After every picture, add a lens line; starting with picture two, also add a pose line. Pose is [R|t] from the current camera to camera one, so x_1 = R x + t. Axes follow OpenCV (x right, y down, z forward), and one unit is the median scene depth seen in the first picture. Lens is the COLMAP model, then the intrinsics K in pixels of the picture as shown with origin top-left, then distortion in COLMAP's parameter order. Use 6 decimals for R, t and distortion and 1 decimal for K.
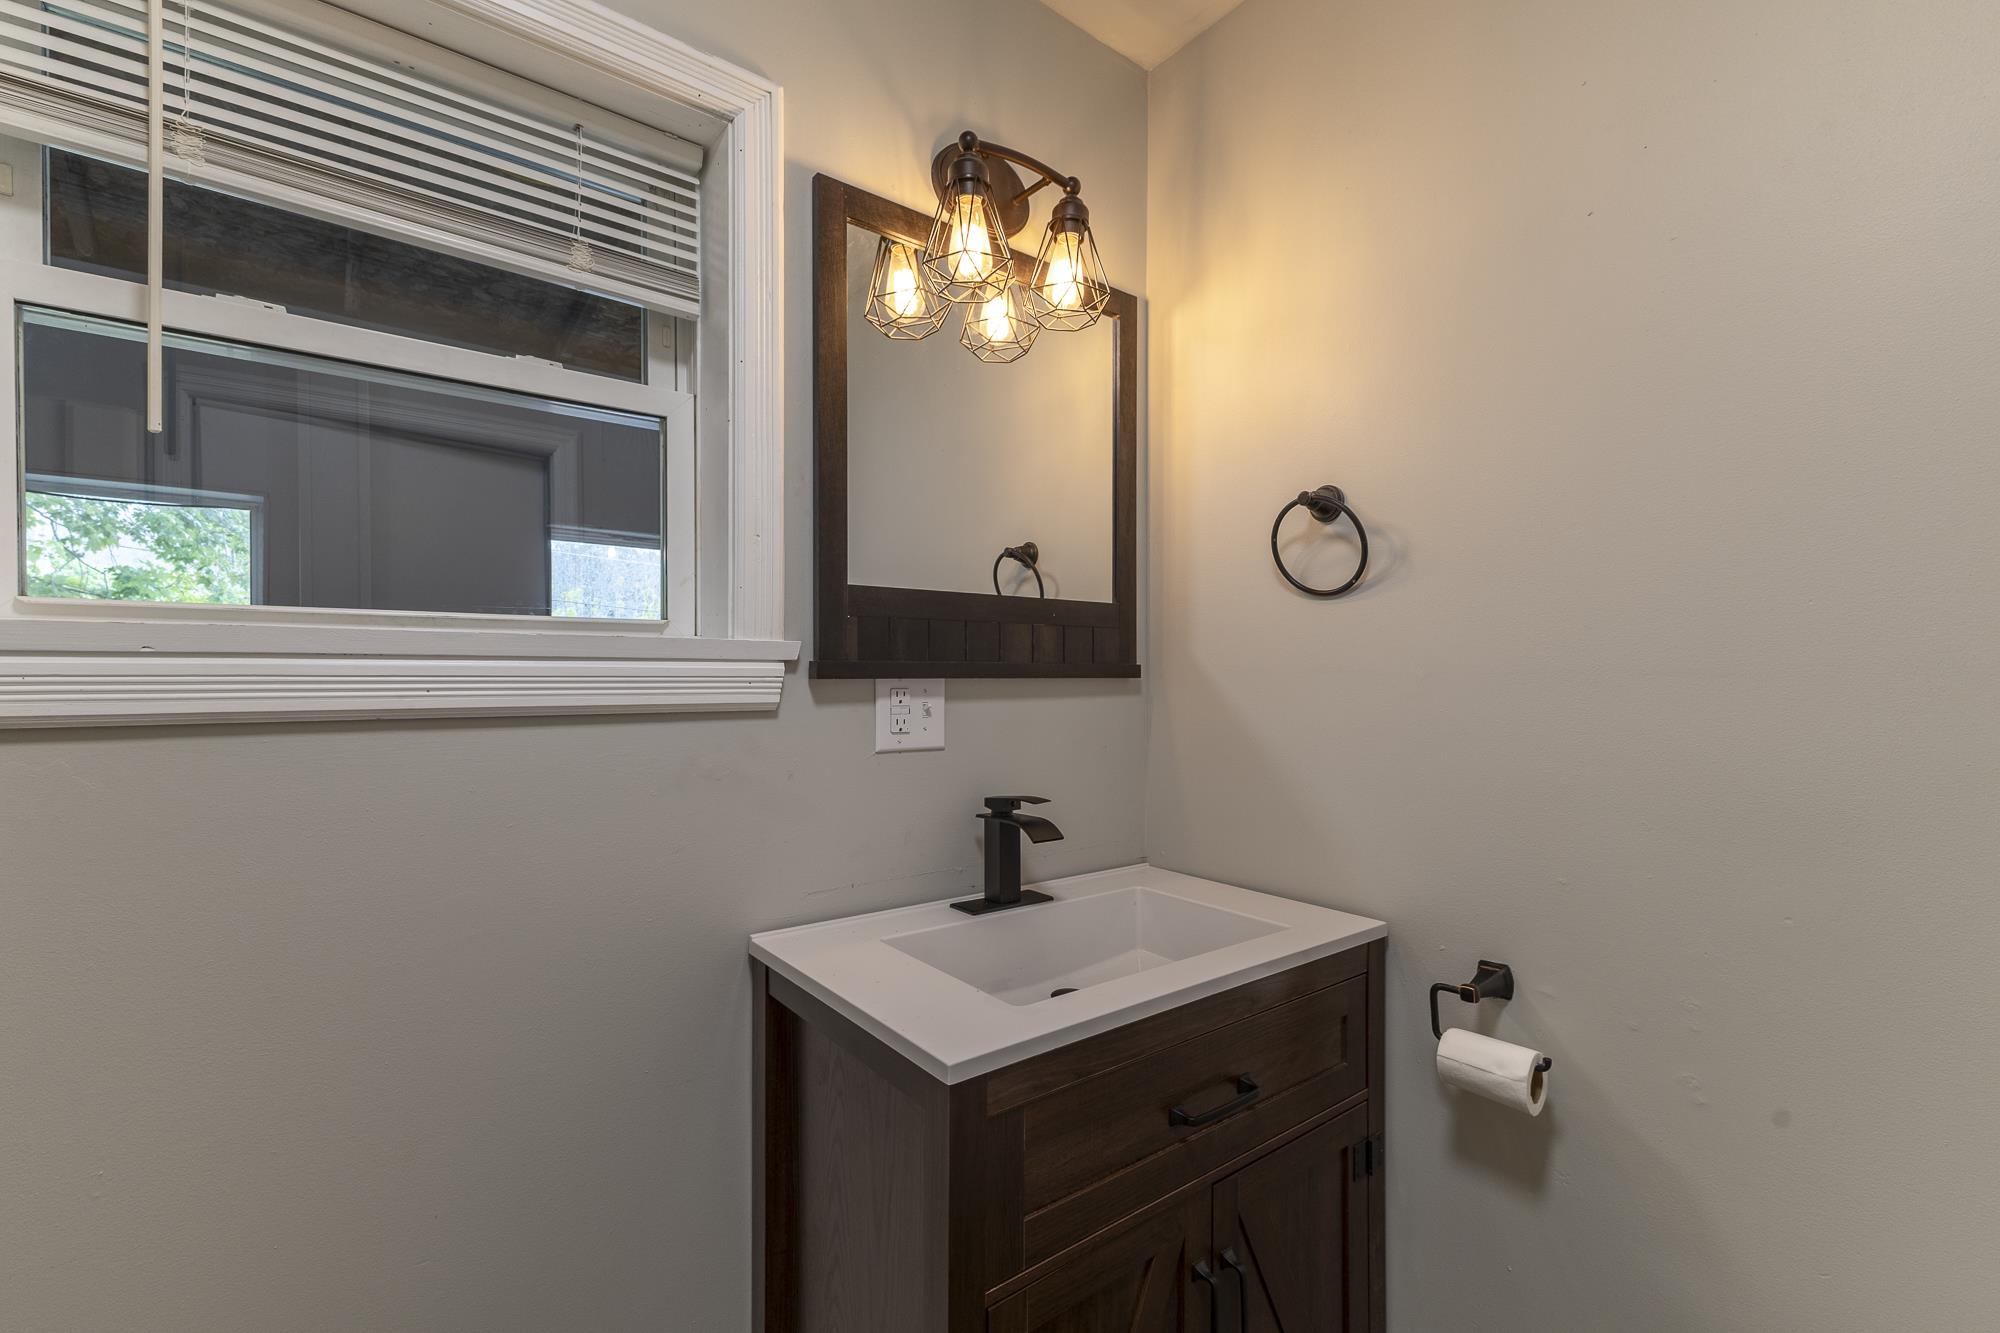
lens RADIAL K [[884.4, 0, 1000.0], [0, 884.4, 666.5], [0, 0, 1]] dist [0.020069, -0.000494]
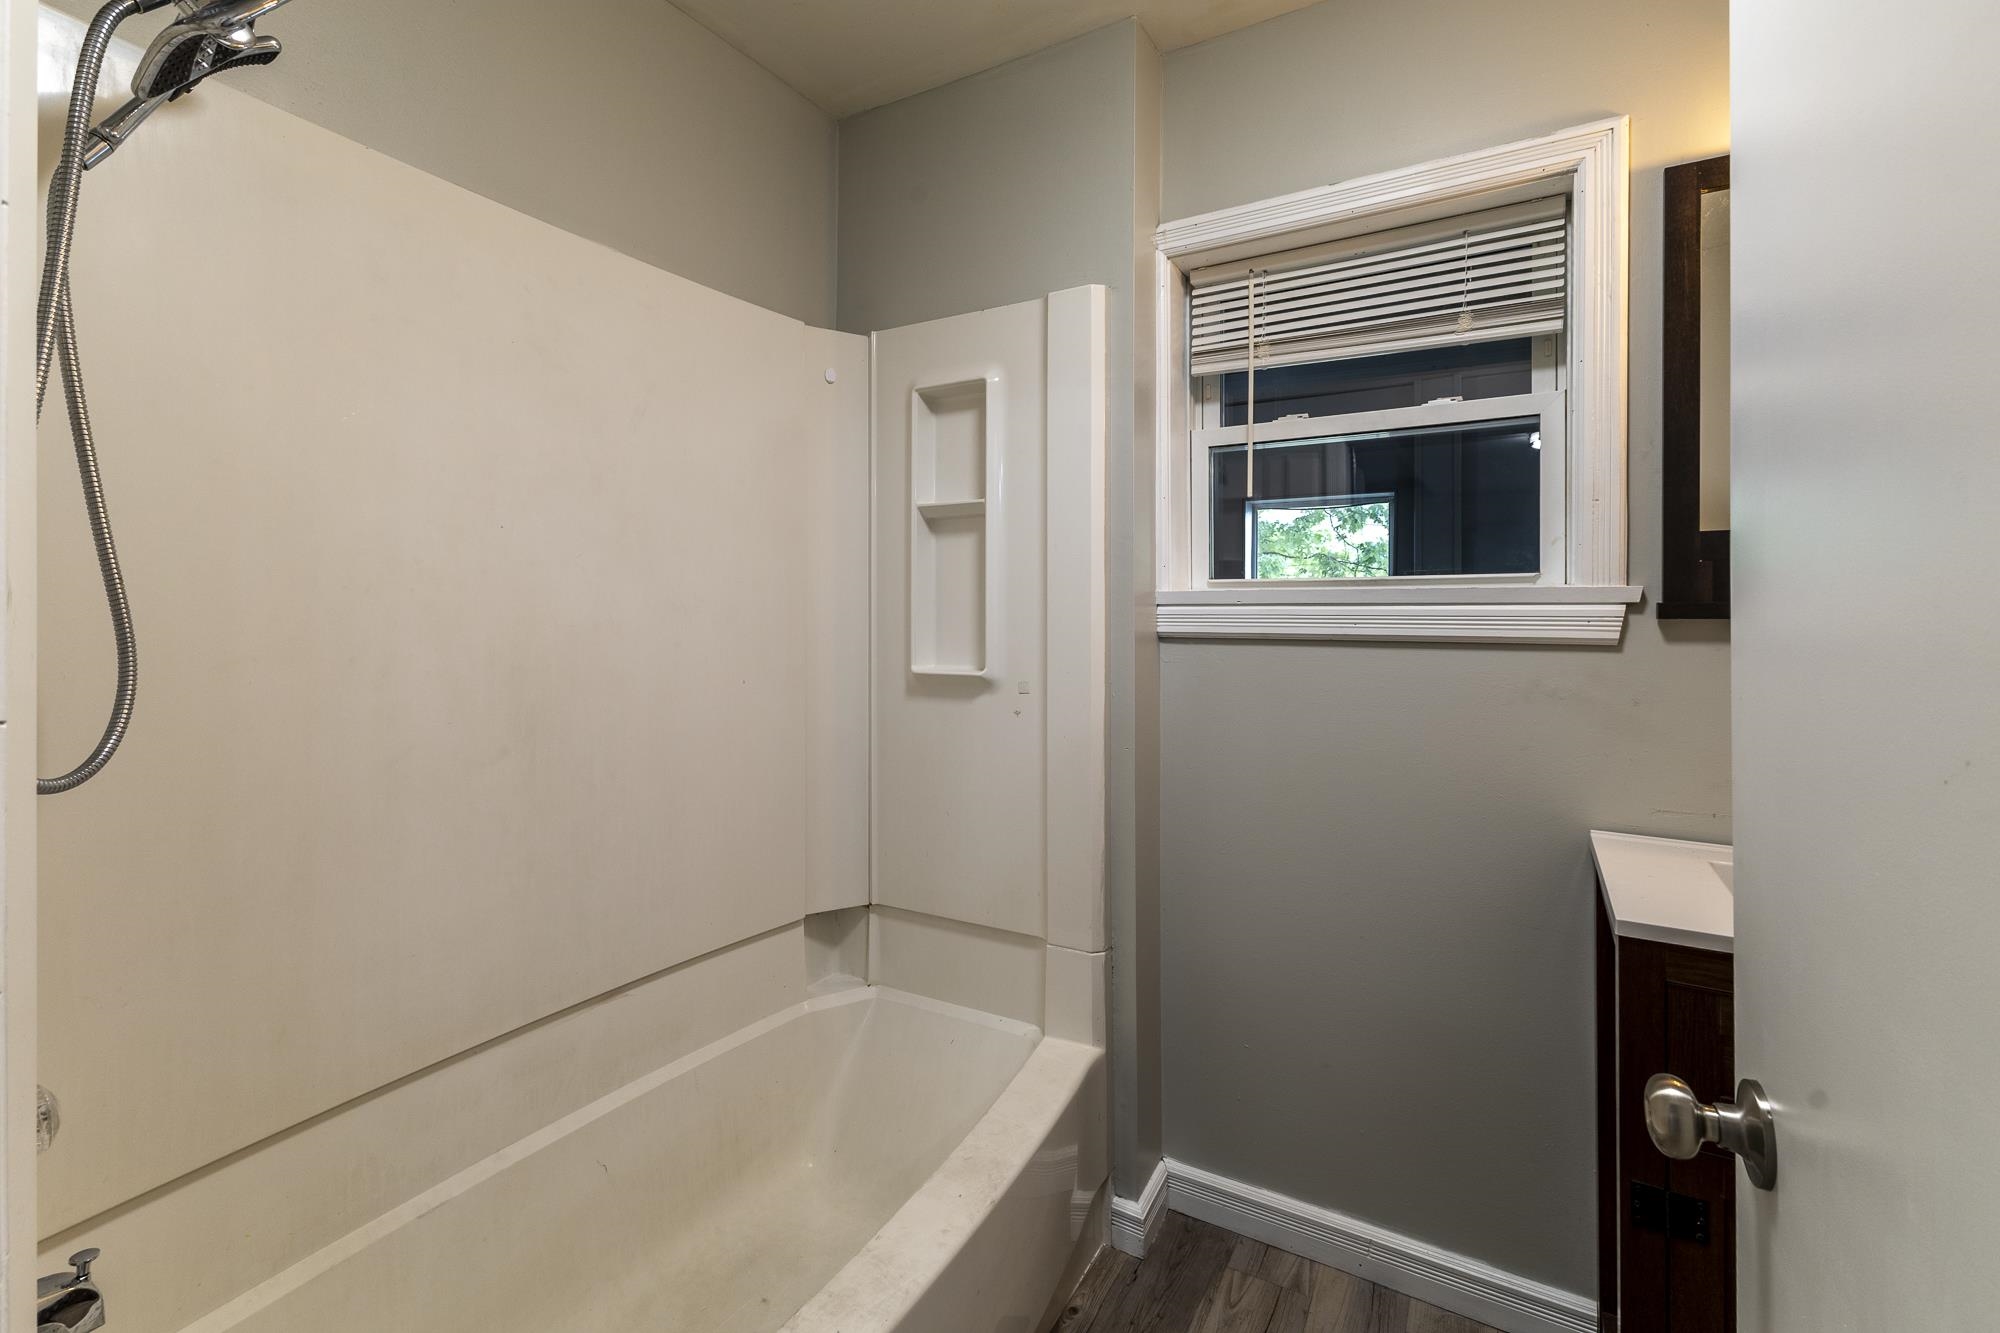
lens RADIAL K [[883.8, 0, 1008.3], [0, 883.8, 602.9], [0, 0, 1]] dist [0.006657, -0.000590]
pose [[0.376676, -0.015898, -0.926209, 0.525835], [0.005005, 0.999873, -0.015127, 0.006924], [0.926332, 0.001062, 0.376708, -0.196134]]
